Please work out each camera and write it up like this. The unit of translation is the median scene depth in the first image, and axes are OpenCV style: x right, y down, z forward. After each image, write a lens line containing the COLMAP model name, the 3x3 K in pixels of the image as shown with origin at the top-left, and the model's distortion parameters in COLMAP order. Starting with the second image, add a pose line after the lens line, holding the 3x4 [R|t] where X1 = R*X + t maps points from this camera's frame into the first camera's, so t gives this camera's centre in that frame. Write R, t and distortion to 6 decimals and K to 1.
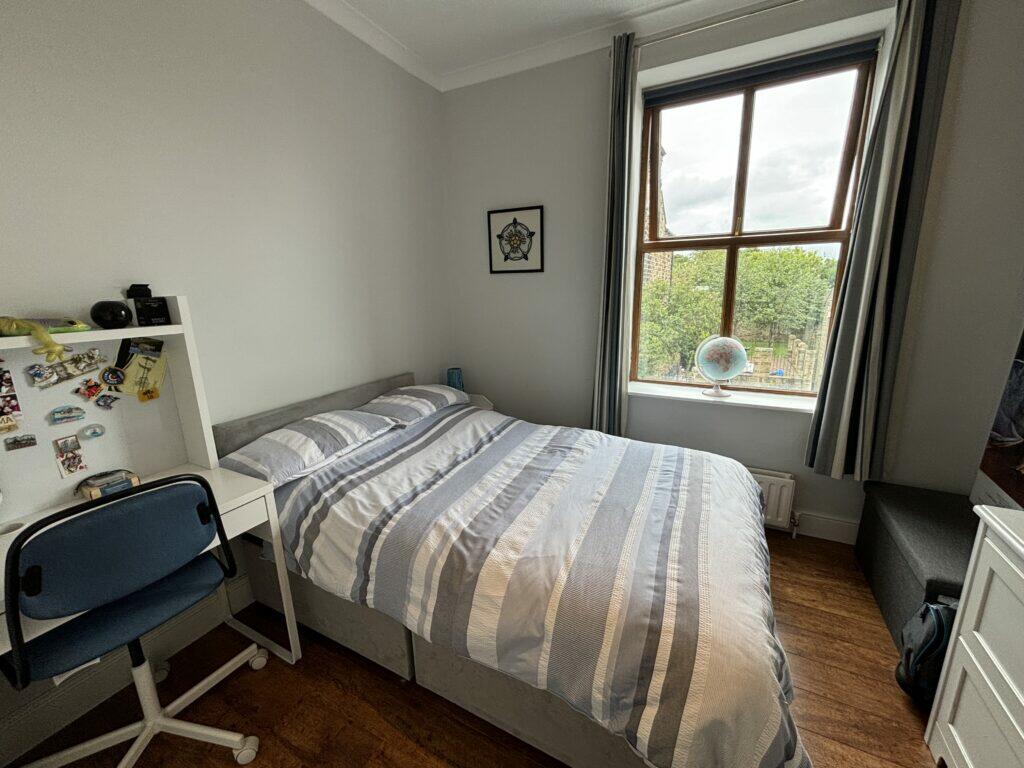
lens RADIAL K [[409.5, 0, 513.4], [0, 409.5, 374.6], [0, 0, 1]] dist [-0.001649, -0.000129]
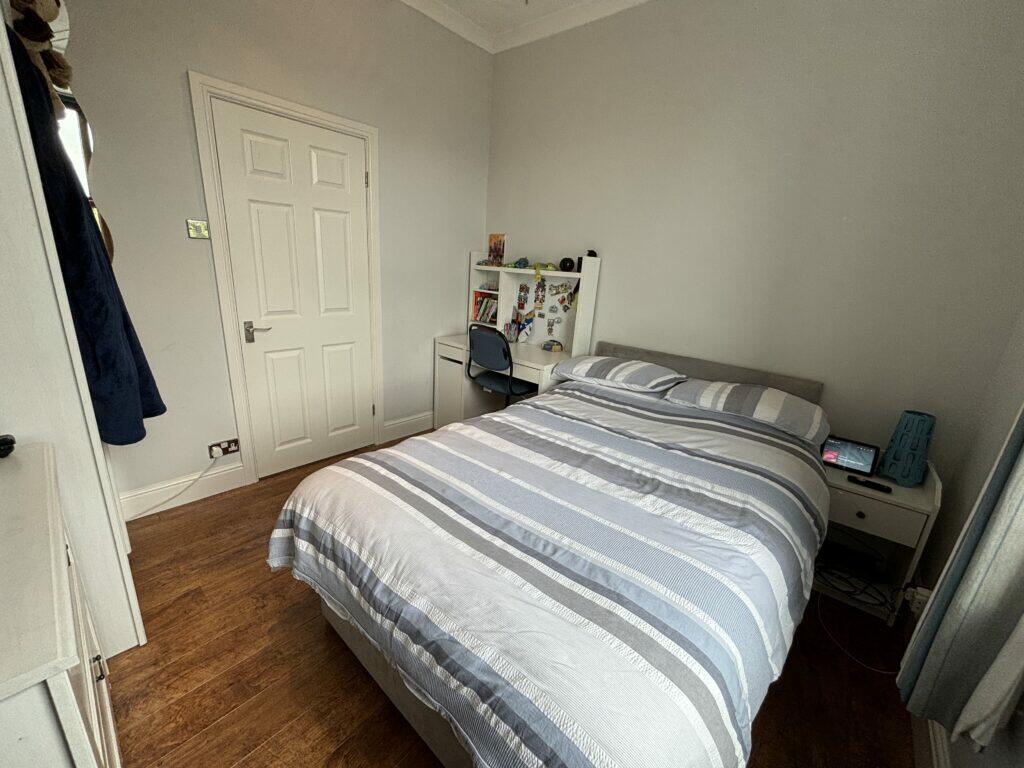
lens RADIAL K [[409.5, 0, 515.4], [0, 409.5, 382.6], [0, 0, 1]] dist [-0.001649, -0.000129]
pose [[-0.219004, 0.298067, -0.929082, 0.785176], [-0.240490, 0.906333, 0.347456, -0.181133], [0.945623, 0.299529, -0.126808, 0.822335]]
